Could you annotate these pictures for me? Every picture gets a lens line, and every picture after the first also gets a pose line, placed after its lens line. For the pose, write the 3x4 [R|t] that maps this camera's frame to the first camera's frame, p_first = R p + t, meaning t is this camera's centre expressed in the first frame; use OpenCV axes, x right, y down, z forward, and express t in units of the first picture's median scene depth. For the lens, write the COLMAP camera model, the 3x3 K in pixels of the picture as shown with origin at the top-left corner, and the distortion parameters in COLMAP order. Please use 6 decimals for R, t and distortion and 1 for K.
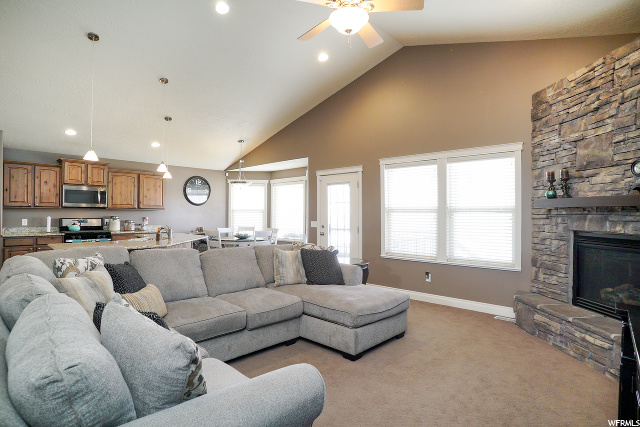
lens RADIAL K [[333.7, 0, 314.7], [0, 333.7, 214.4], [0, 0, 1]] dist [-0.074140, 0.035513]
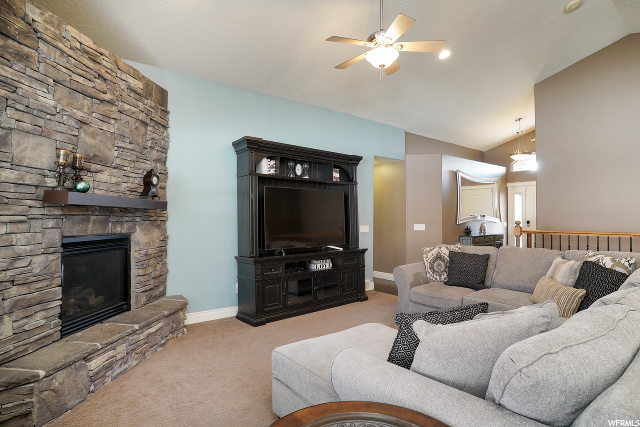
lens RADIAL K [[333.7, 0, 314.7], [0, 333.7, 214.4], [0, 0, 1]] dist [-0.074140, 0.035513]
pose [[-0.990873, -0.007335, 0.134600, 0.075034], [-0.008274, 0.999945, -0.006421, -0.000871], [-0.134545, -0.007476, -0.990879, 0.918299]]
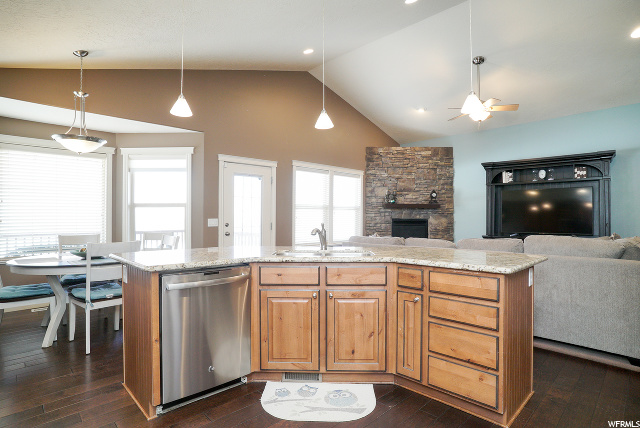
lens RADIAL K [[333.7, 0, 314.7], [0, 333.7, 214.9], [0, 0, 1]] dist [-0.074140, 0.035513]
pose [[0.037962, -0.003534, 0.999273, -0.814881], [0.000460, 0.999994, 0.003519, 0.009769], [-0.999279, 0.000326, 0.037963, 0.802367]]
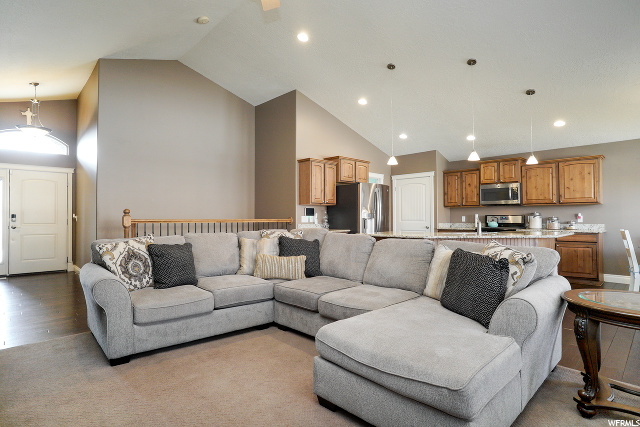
lens RADIAL K [[333.7, 0, 314.7], [0, 333.7, 214.4], [0, 0, 1]] dist [-0.074140, 0.035513]
pose [[-0.053982, -0.019532, -0.998351, 0.383008], [0.000181, 0.999808, -0.019570, 0.031724], [0.998542, -0.001237, -0.053968, 0.487855]]
